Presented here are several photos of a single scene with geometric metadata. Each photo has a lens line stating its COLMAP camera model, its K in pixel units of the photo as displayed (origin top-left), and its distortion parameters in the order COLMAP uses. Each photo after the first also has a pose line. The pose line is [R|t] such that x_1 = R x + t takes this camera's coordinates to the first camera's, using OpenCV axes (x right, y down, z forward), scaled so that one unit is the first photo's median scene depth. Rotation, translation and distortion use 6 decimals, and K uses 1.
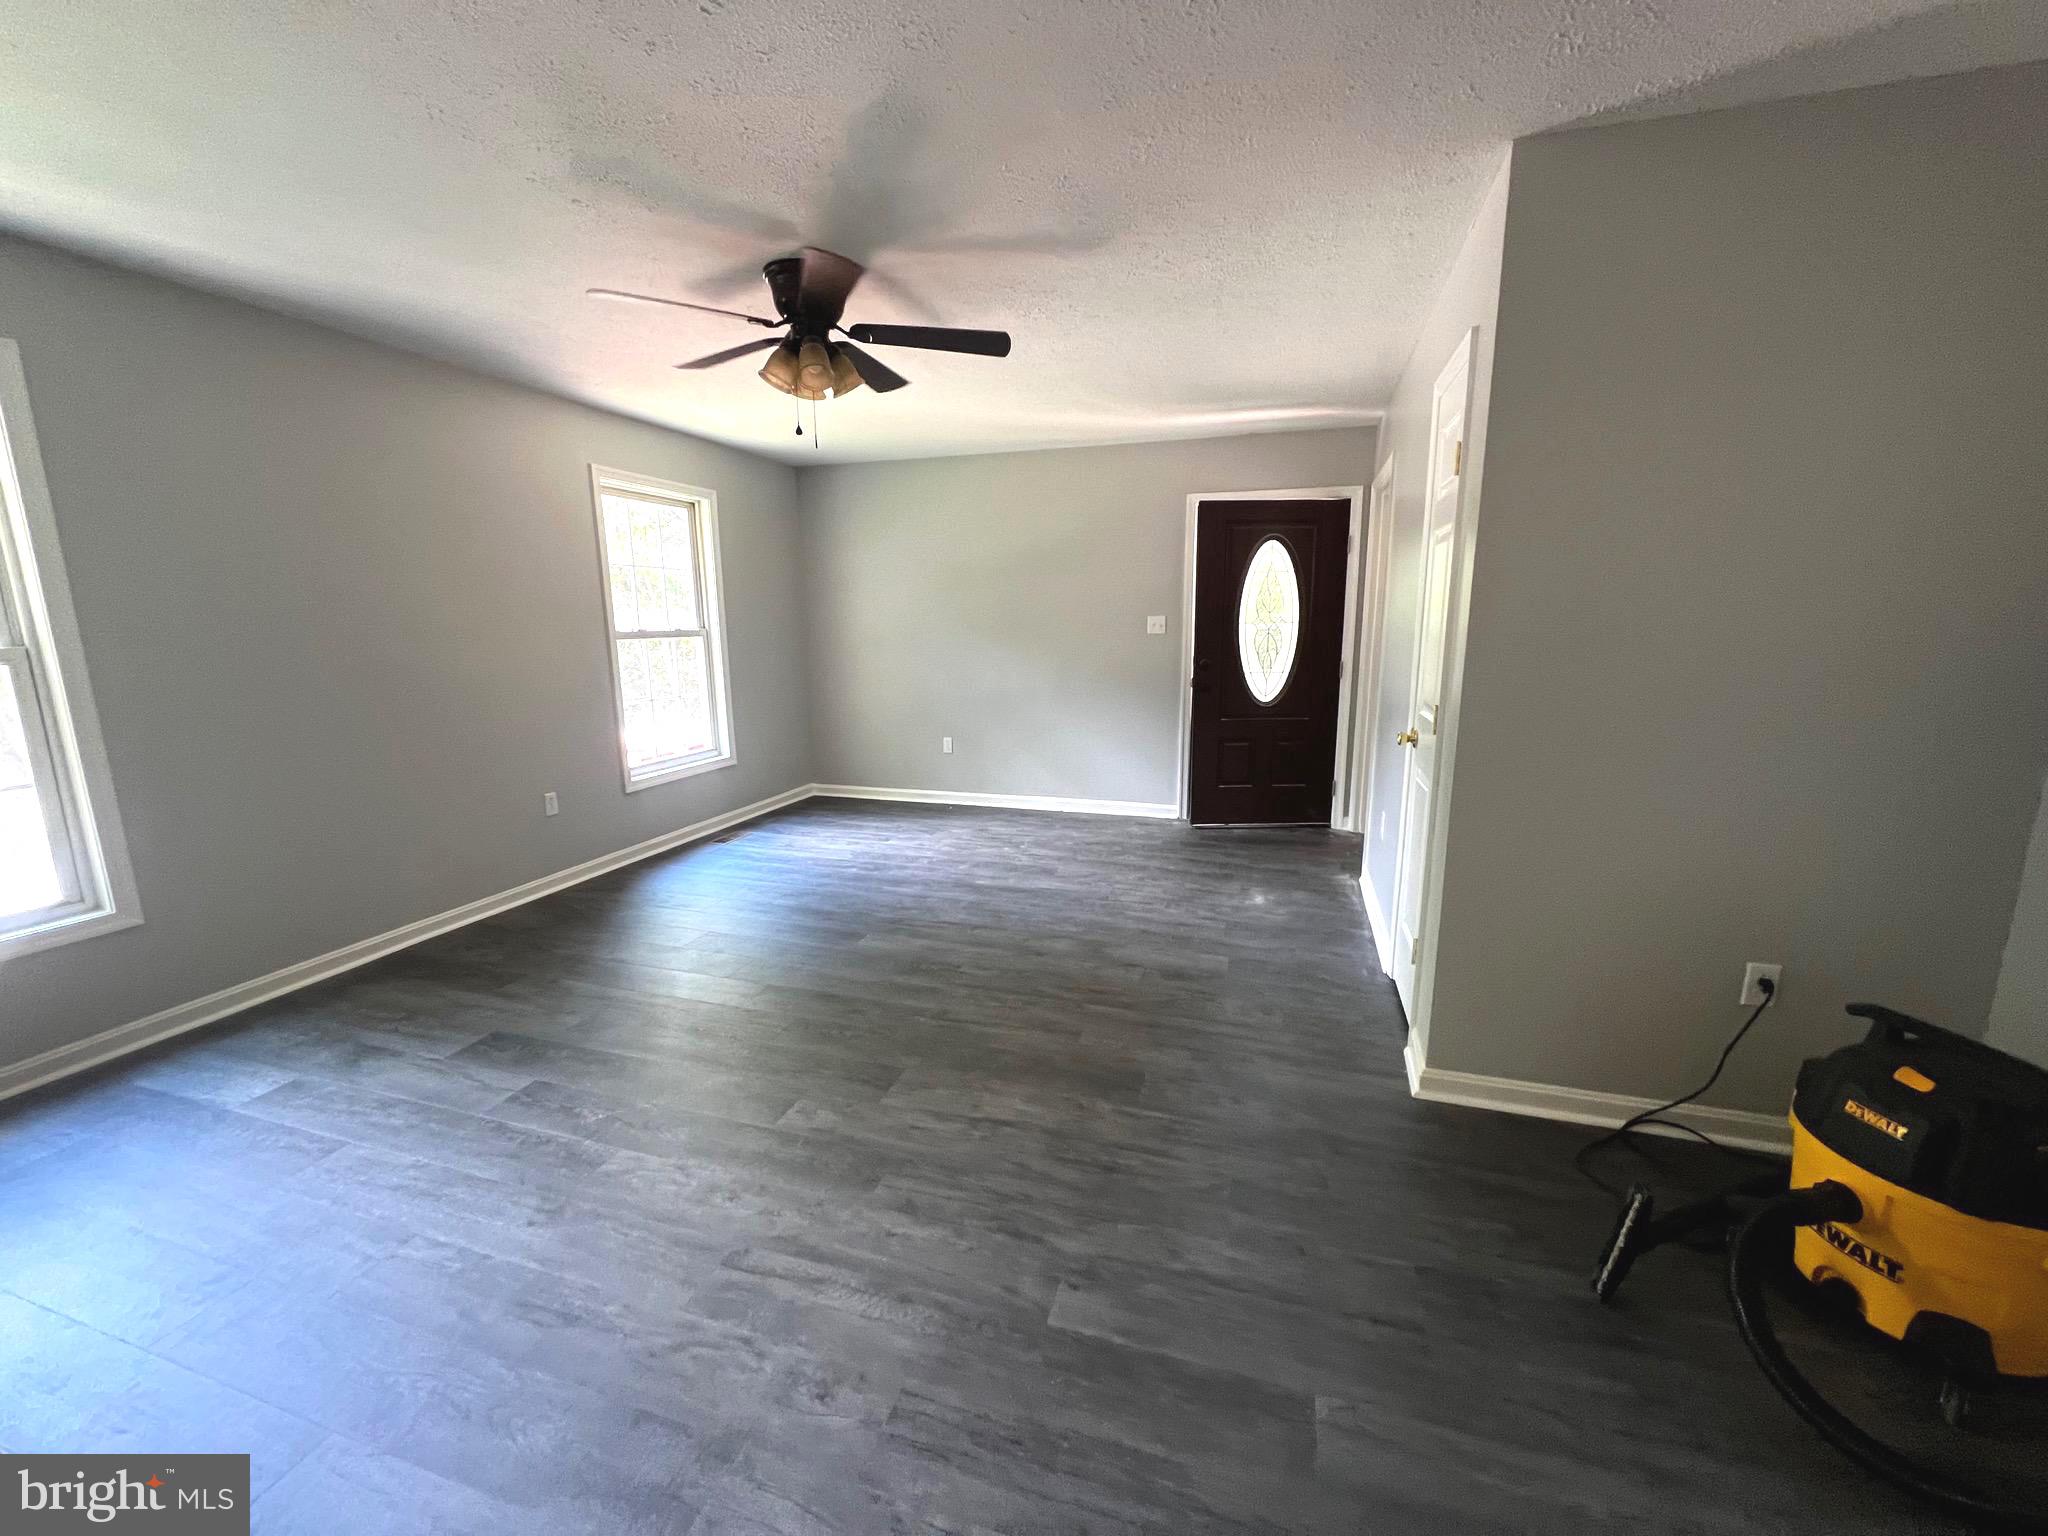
lens RADIAL K [[817.1, 0, 1028.2], [0, 817.1, 772.3], [0, 0, 1]] dist [-0.001443, 0.000503]
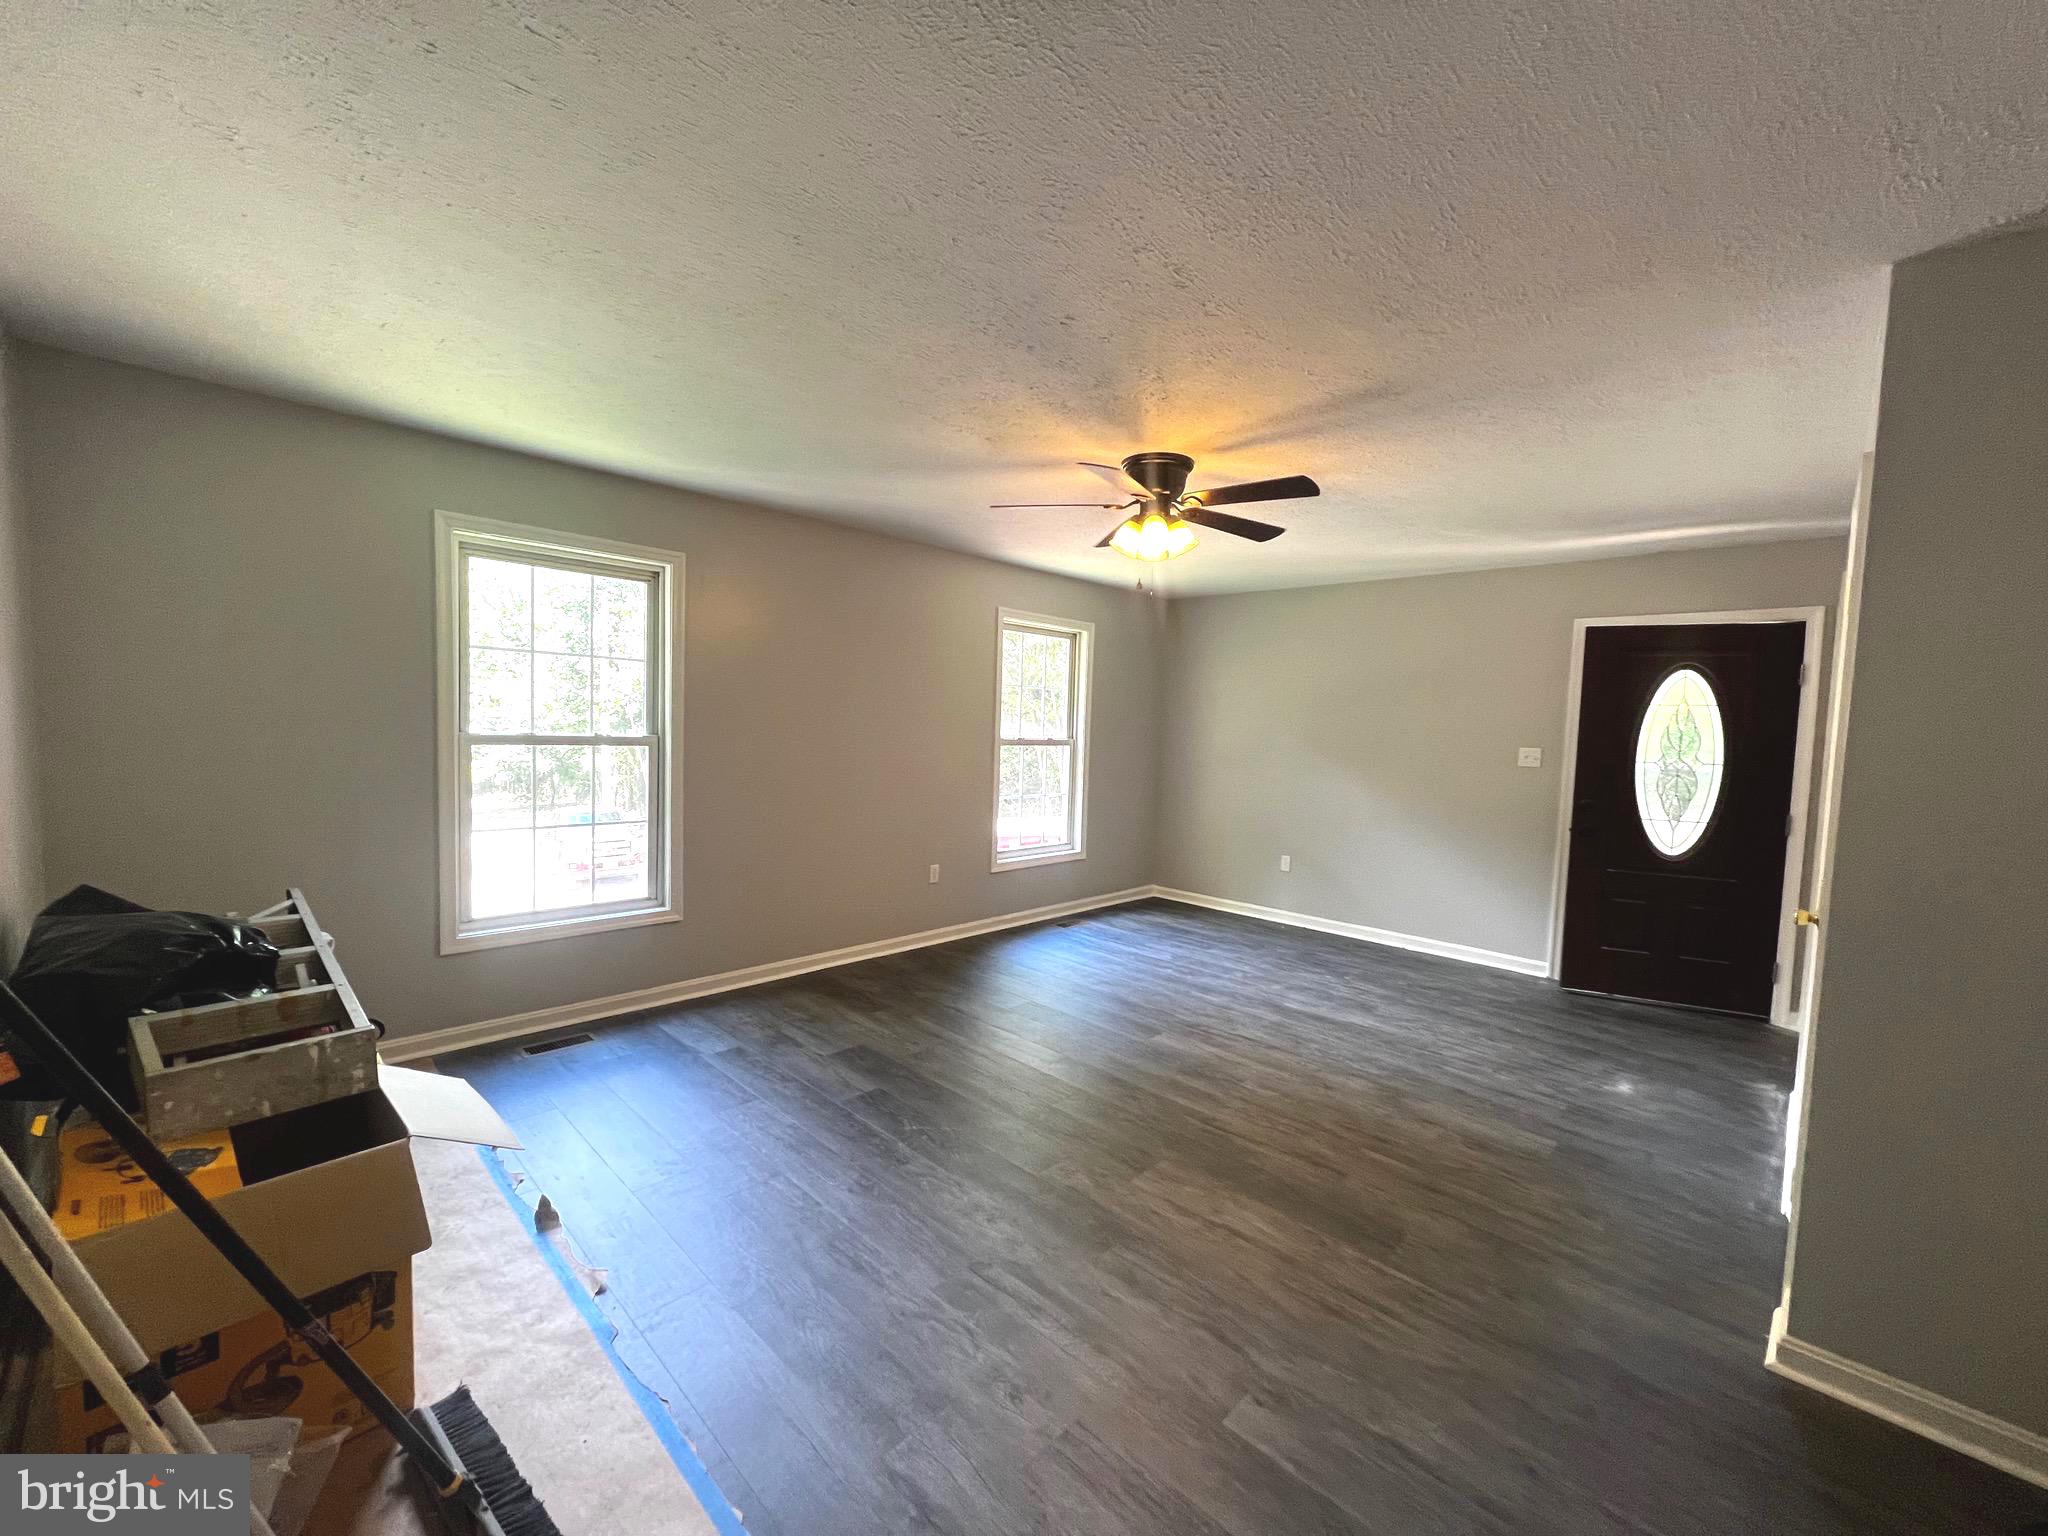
lens RADIAL K [[817.1, 0, 1028.2], [0, 817.1, 772.3], [0, 0, 1]] dist [-0.001443, 0.000503]
pose [[0.893599, 0.064765, -0.444170, 0.101390], [-0.122317, 0.987222, -0.102133, -0.005396], [0.431880, 0.145596, 0.890102, -0.076971]]
